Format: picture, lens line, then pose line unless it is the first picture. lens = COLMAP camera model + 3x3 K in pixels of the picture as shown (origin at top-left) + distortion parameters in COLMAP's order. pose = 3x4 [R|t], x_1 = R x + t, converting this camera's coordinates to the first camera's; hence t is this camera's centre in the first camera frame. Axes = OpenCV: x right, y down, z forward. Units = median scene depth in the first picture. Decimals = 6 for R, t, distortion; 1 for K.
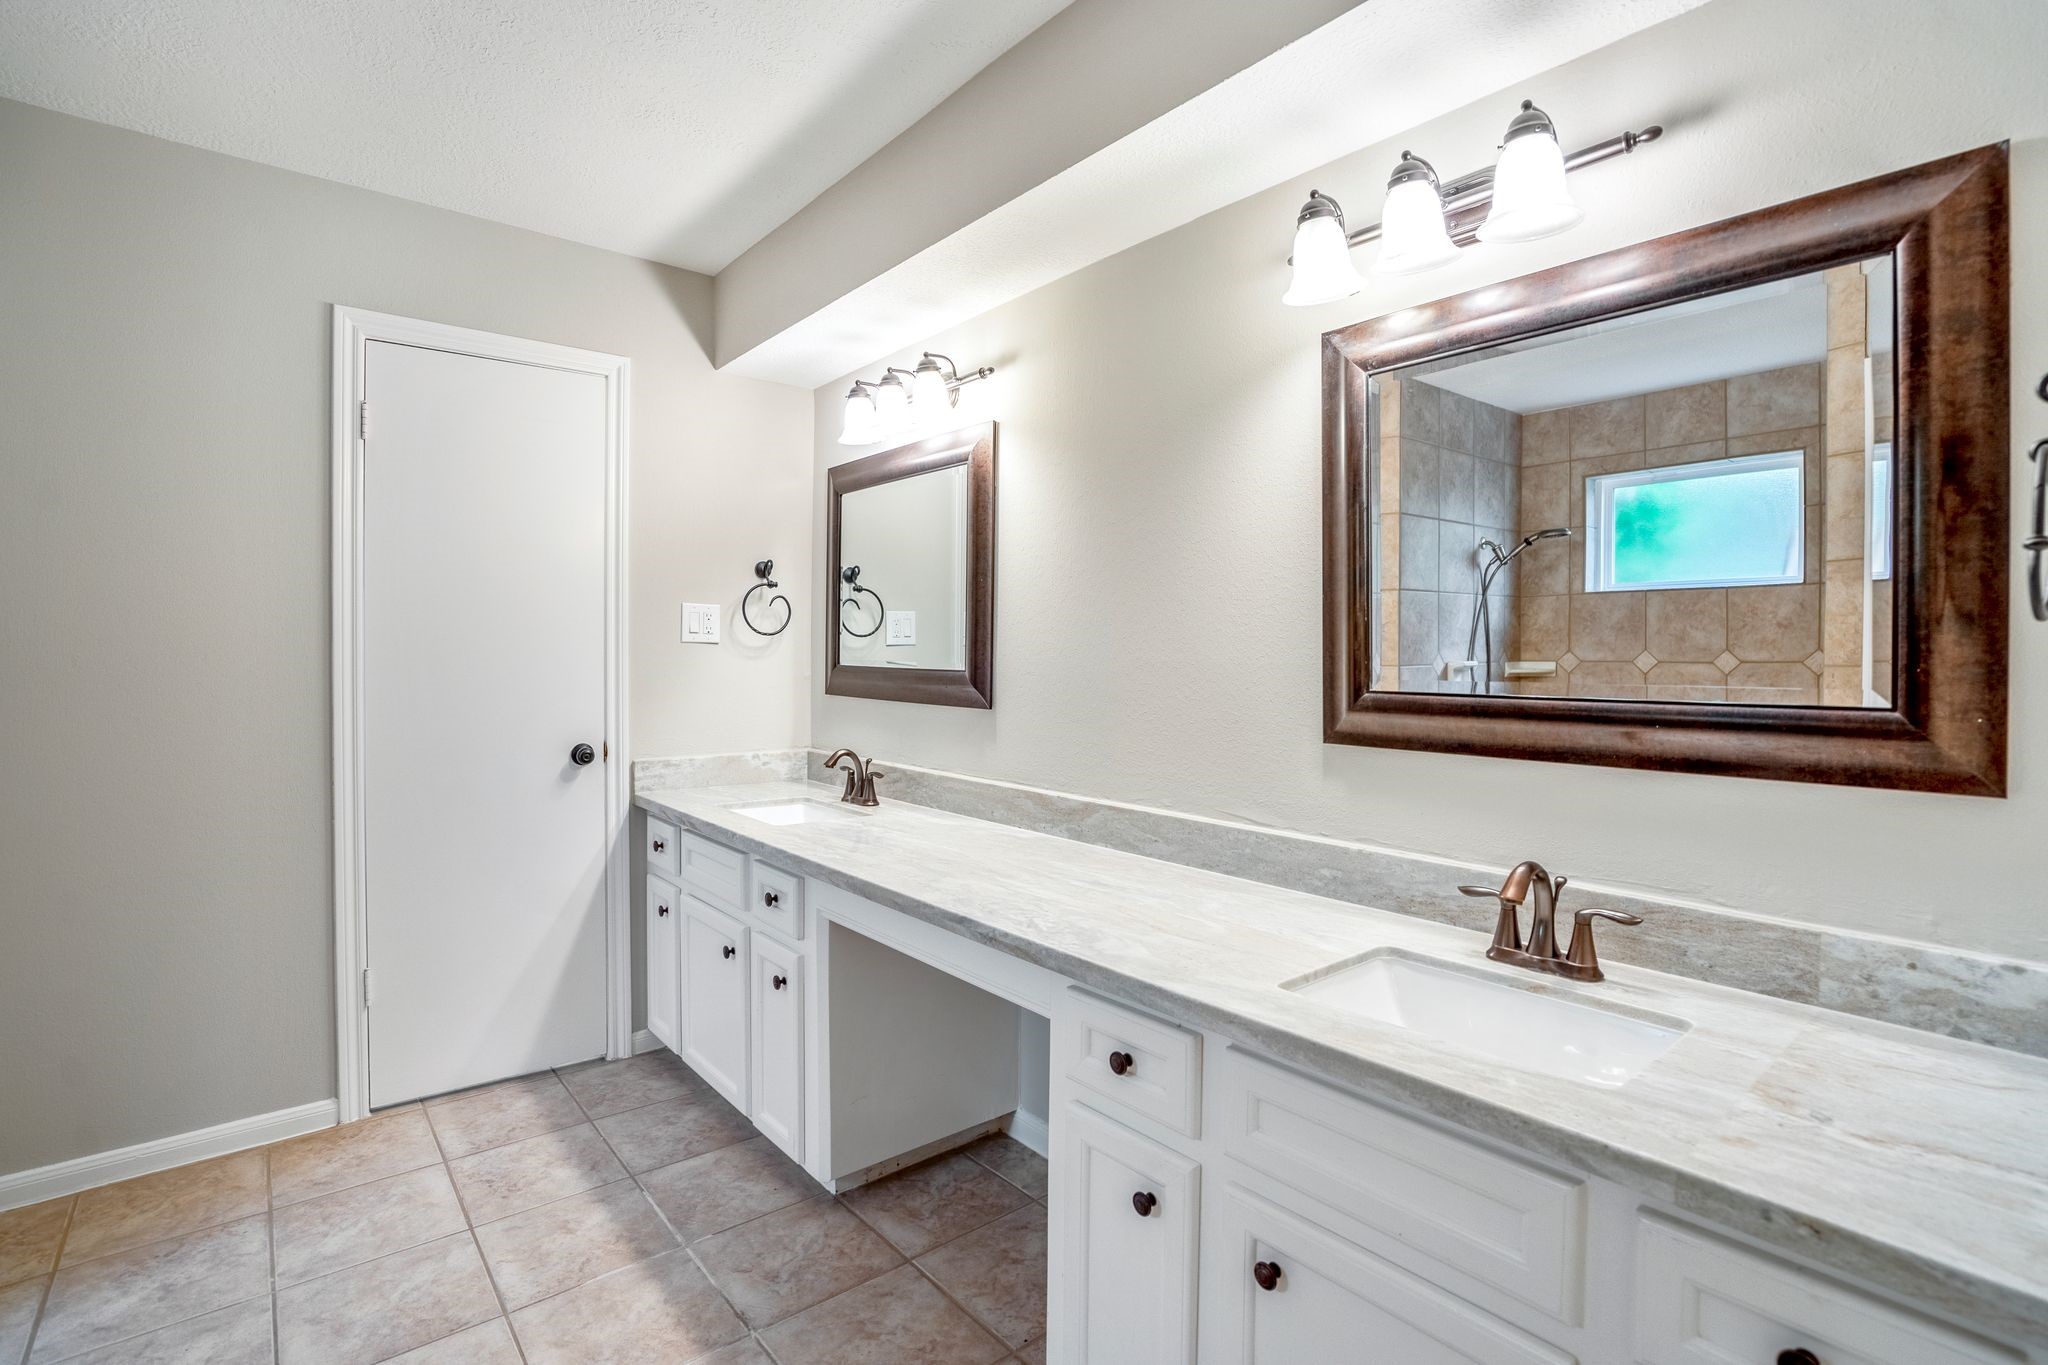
lens RADIAL K [[978.8, 0, 1034.0], [0, 978.8, 645.2], [0, 0, 1]] dist [-0.051189, 0.023993]
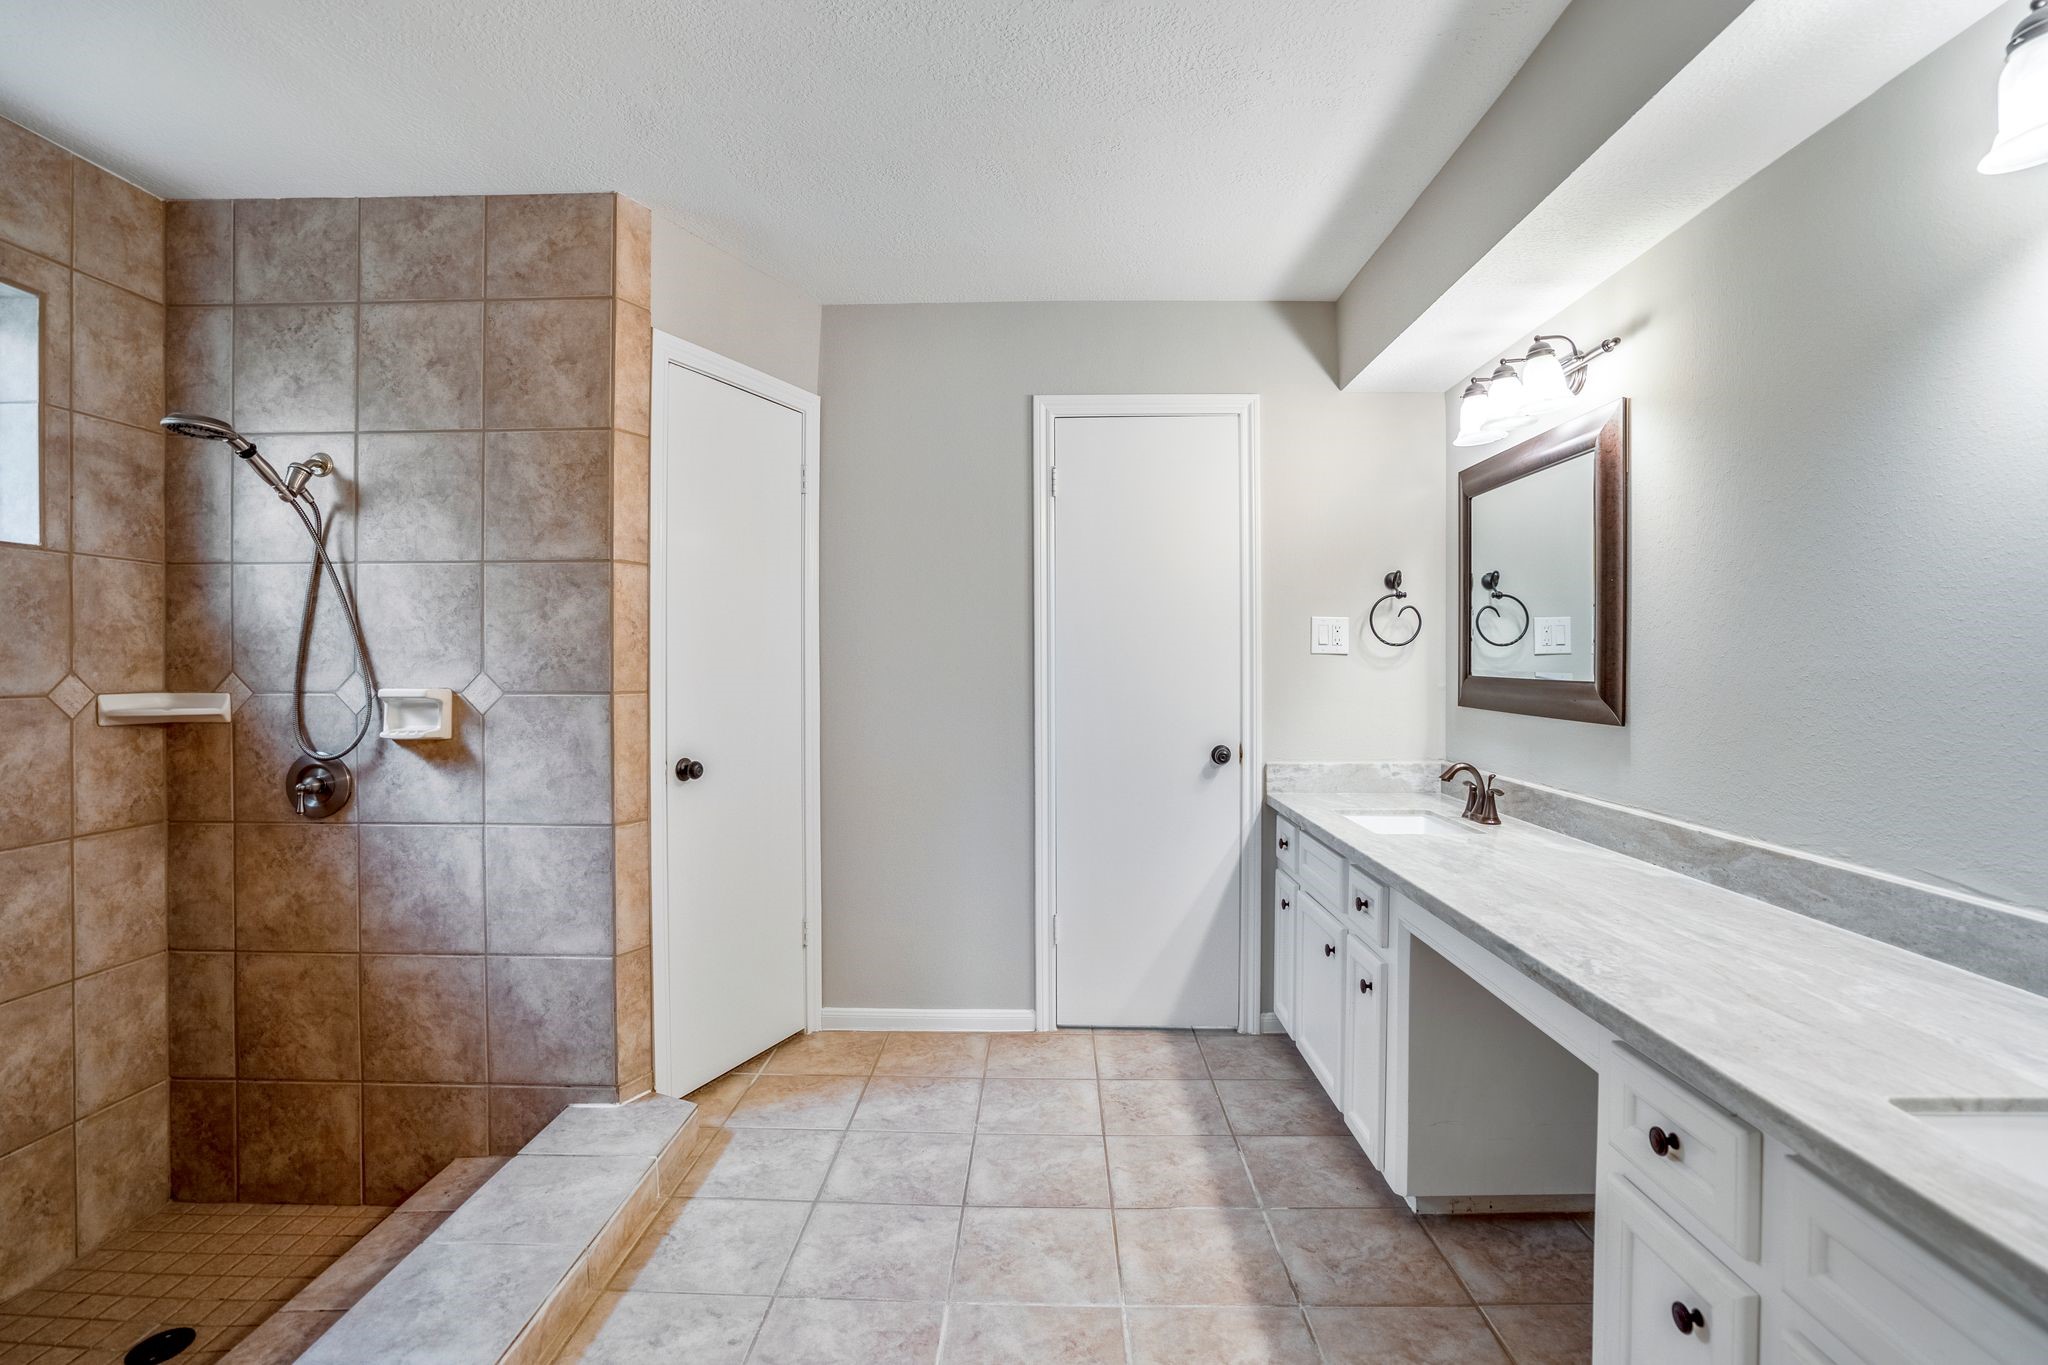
lens RADIAL K [[978.8, 0, 1034.0], [0, 978.8, 645.2], [0, 0, 1]] dist [-0.051189, 0.023993]
pose [[0.757973, -0.016719, -0.652072, 0.142269], [0.009025, 0.999845, -0.015146, 0.001487], [0.652224, 0.005595, 0.758006, 0.000392]]
